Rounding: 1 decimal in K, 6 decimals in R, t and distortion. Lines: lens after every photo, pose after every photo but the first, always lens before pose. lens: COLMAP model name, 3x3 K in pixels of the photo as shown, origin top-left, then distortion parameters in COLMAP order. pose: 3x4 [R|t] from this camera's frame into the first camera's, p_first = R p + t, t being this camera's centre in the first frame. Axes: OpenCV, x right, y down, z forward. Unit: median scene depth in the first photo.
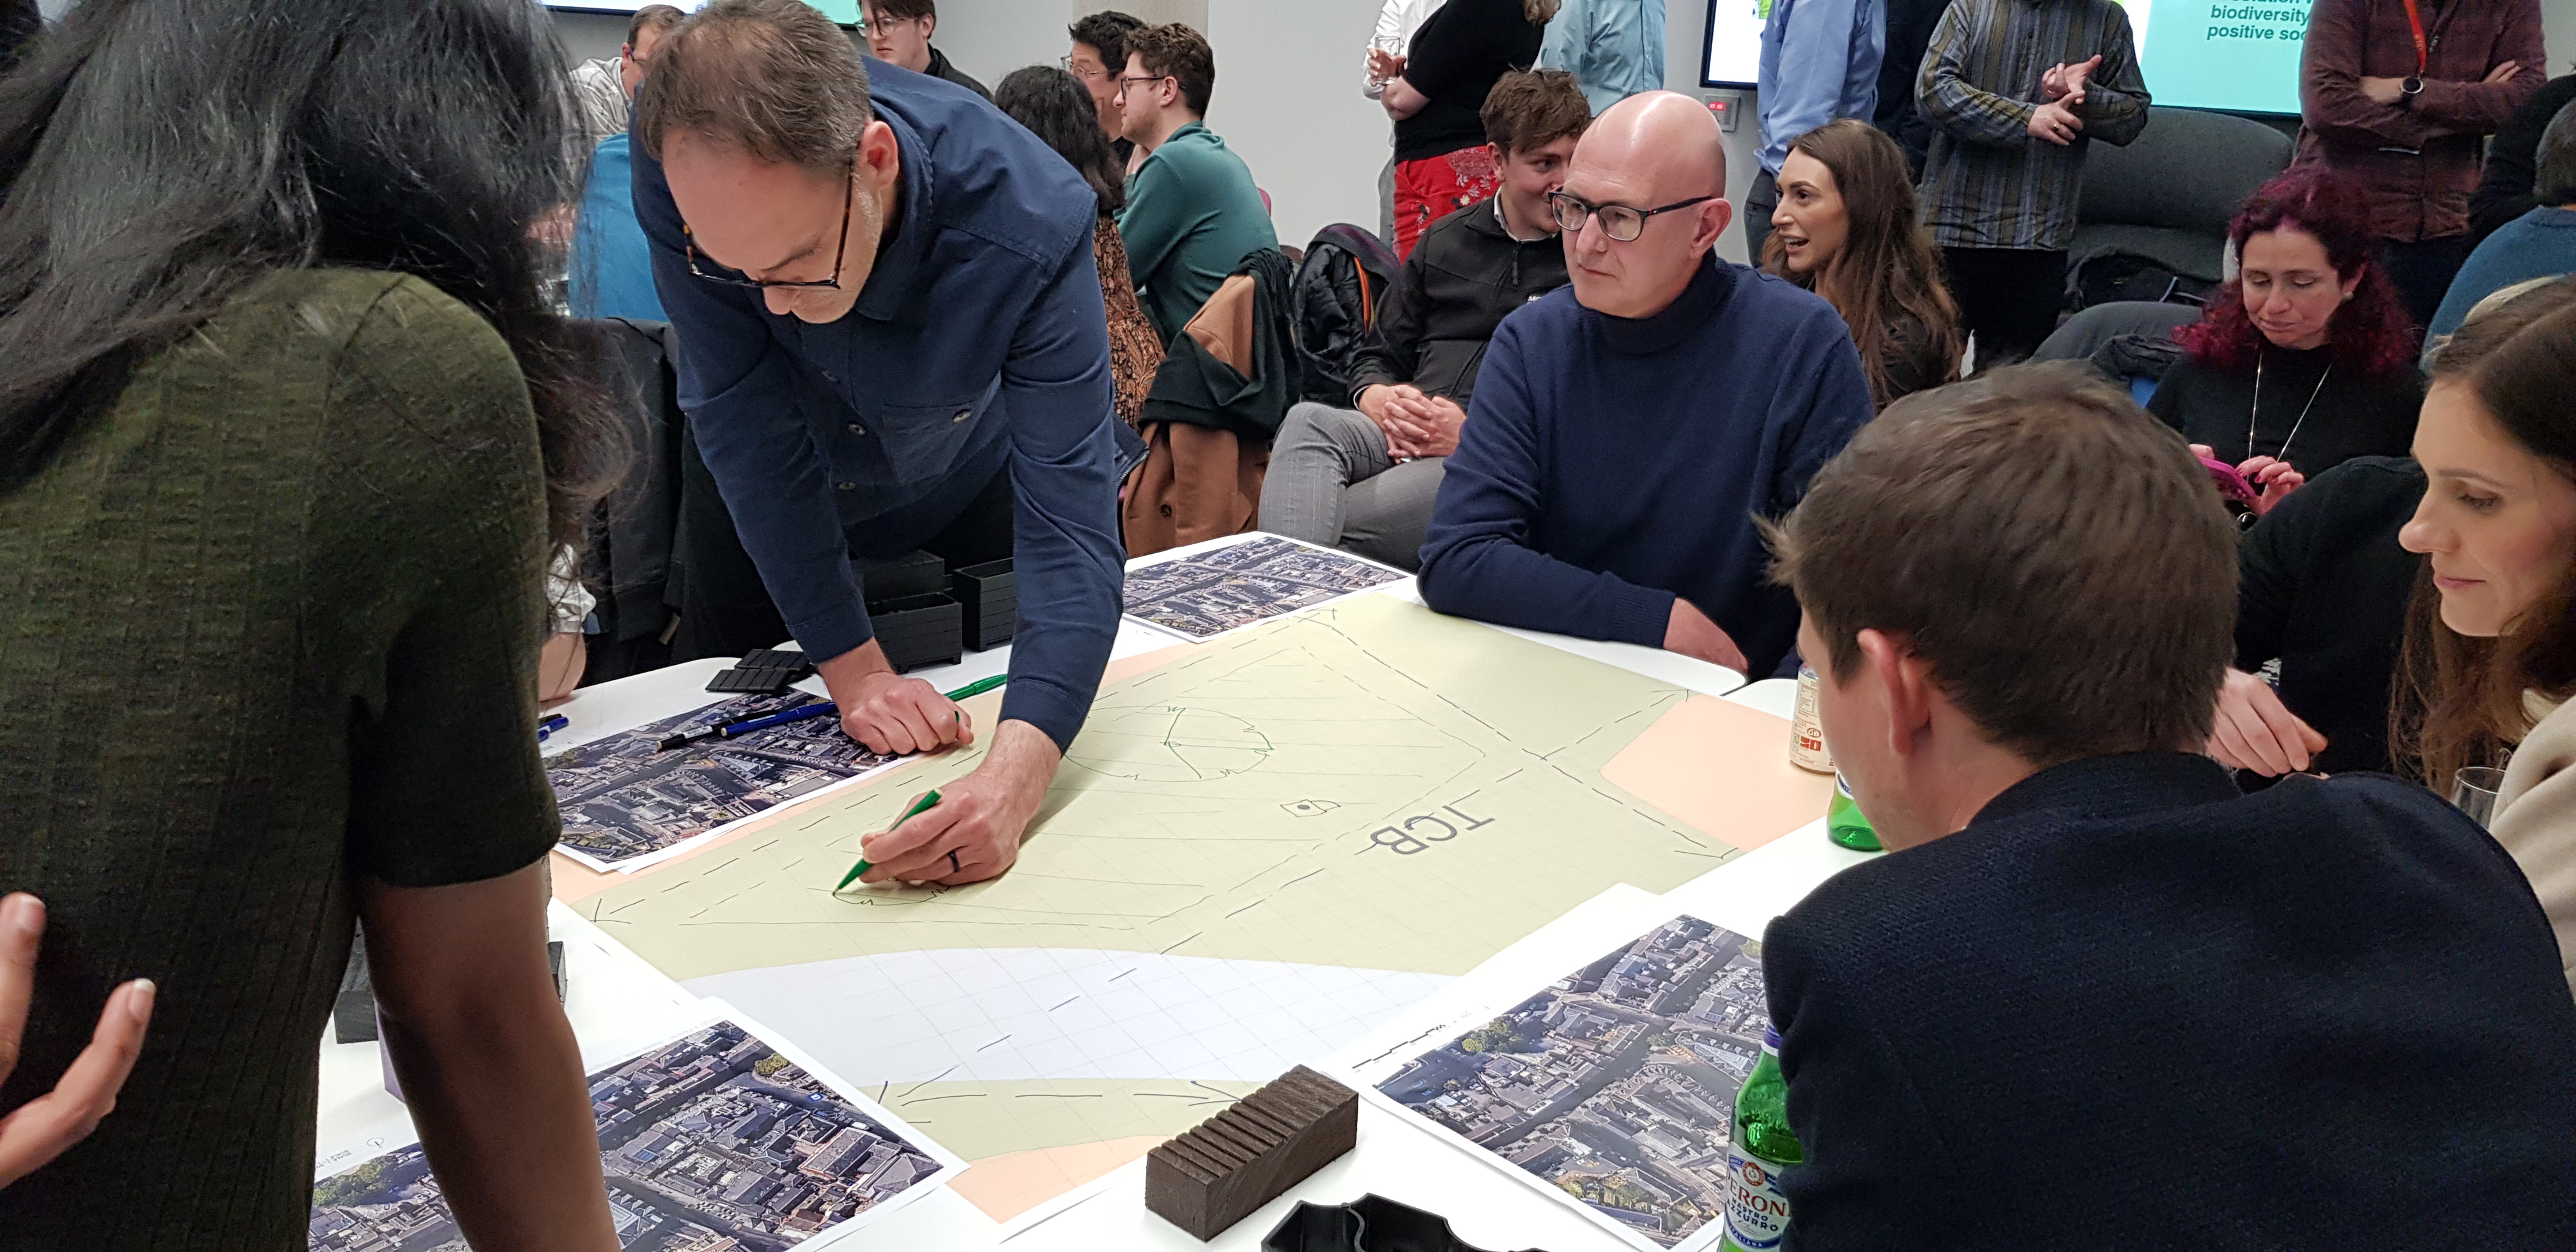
lens RADIAL K [[2021.4, 0, 1180.5], [0, 2021.4, 628.4], [0, 0, 1]] dist [0.096016, -0.201322]
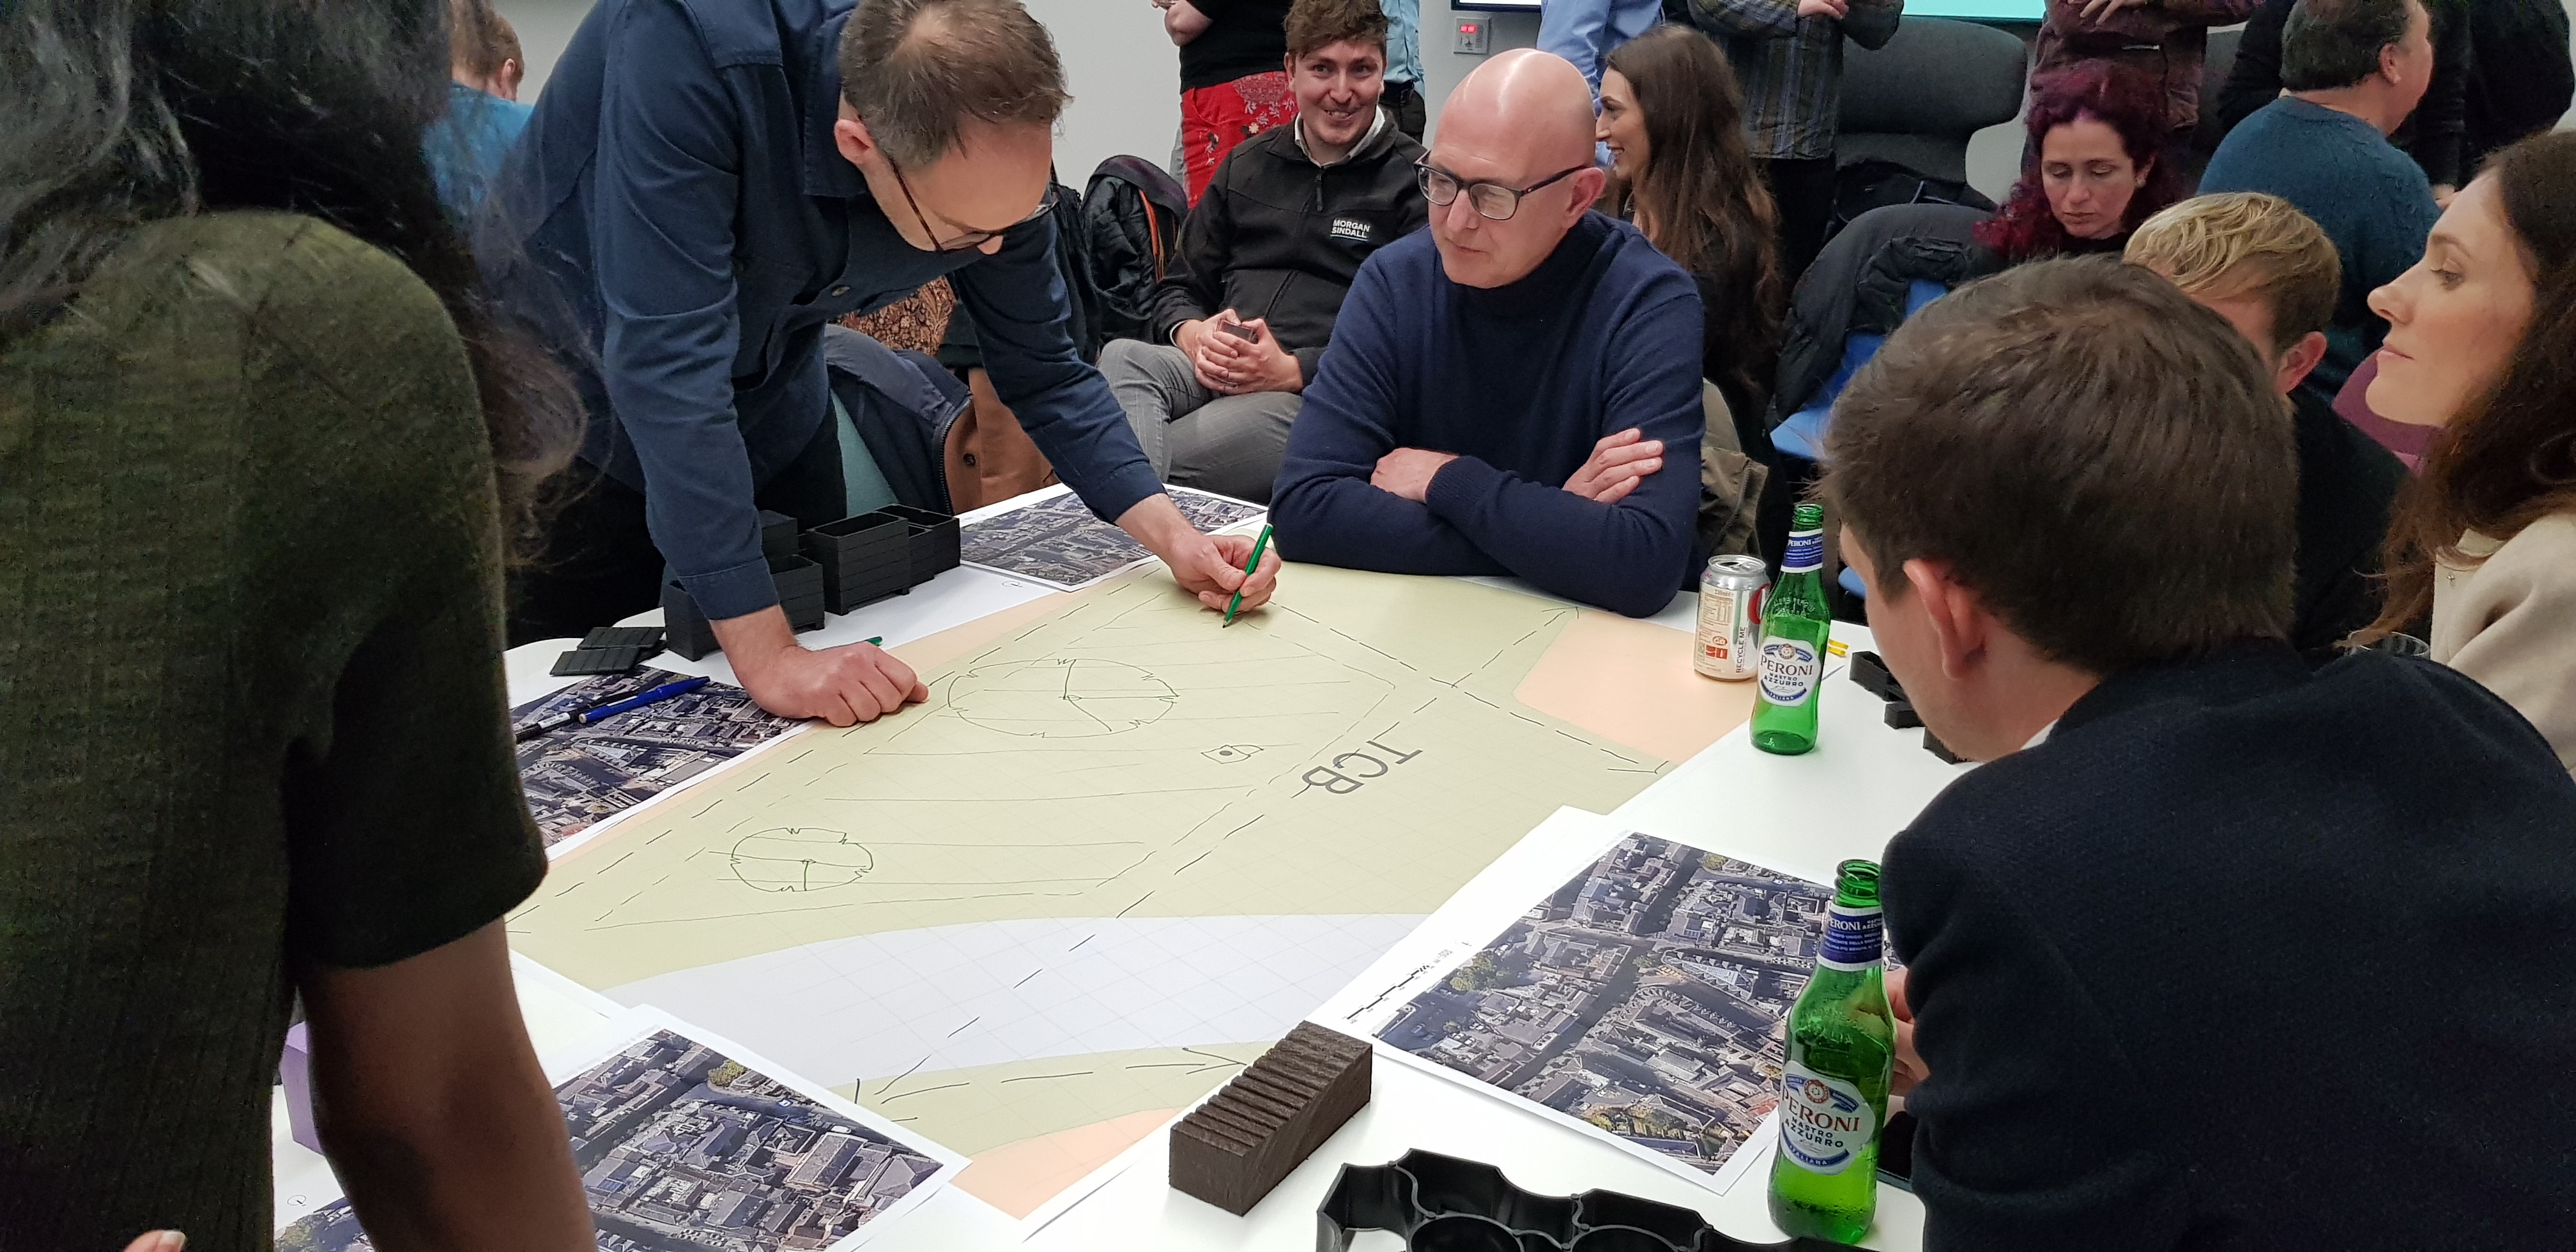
lens RADIAL K [[2021.4, 0, 1180.5], [0, 2021.4, 628.4], [0, 0, 1]] dist [0.096016, -0.201322]
pose [[0.988496, -0.064946, 0.136593, -0.111623], [0.061308, 0.997647, 0.030680, -0.002309], [-0.138264, -0.021953, 0.990152, 0.062452]]
